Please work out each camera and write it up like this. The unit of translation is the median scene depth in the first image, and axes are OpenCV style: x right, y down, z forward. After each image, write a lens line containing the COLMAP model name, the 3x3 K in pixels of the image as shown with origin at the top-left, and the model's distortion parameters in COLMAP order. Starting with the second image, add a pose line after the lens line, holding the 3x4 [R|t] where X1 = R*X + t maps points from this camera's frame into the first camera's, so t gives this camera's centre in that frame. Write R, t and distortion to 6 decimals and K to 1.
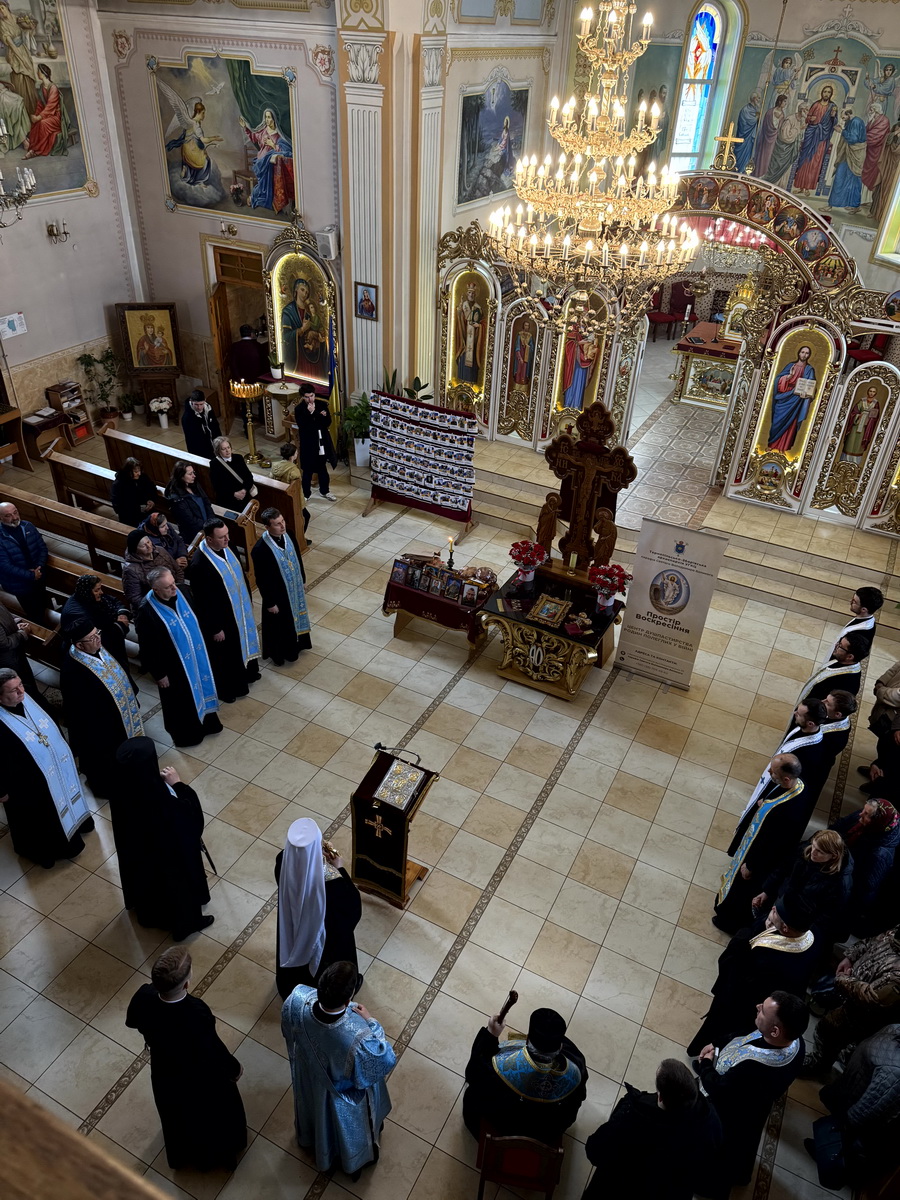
lens RADIAL K [[846.2, 0, 448.7], [0, 846.2, 615.9], [0, 0, 1]] dist [0.051319, -0.089379]
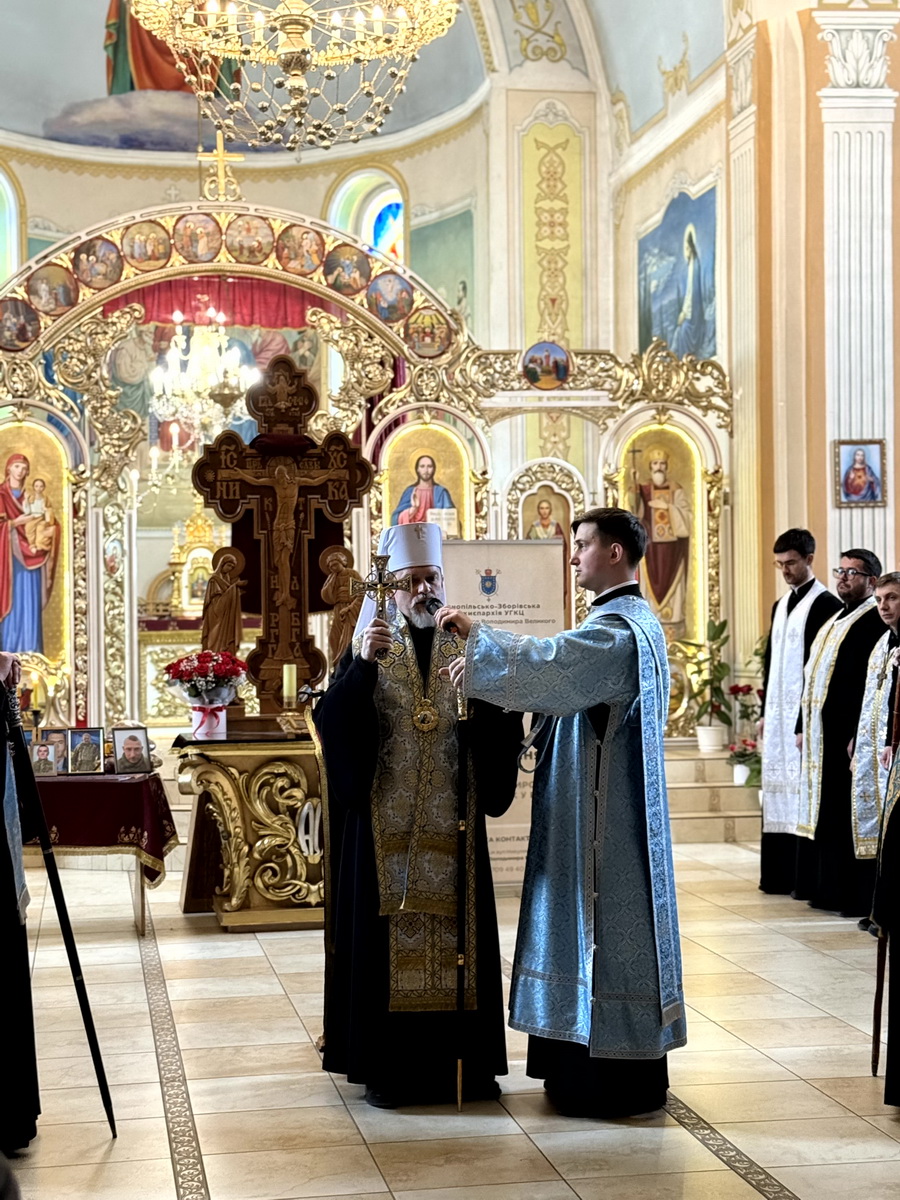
lens RADIAL K [[1976.6, 0, 450.0], [0, 1976.6, 600.0], [0, 0, 1]] dist [0.140359, -0.053335]
pose [[0.786721, -0.044356, 0.615713, -0.410227], [0.392701, 0.805533, -0.443738, 0.374949], [-0.476295, 0.590889, 0.651148, 0.155984]]
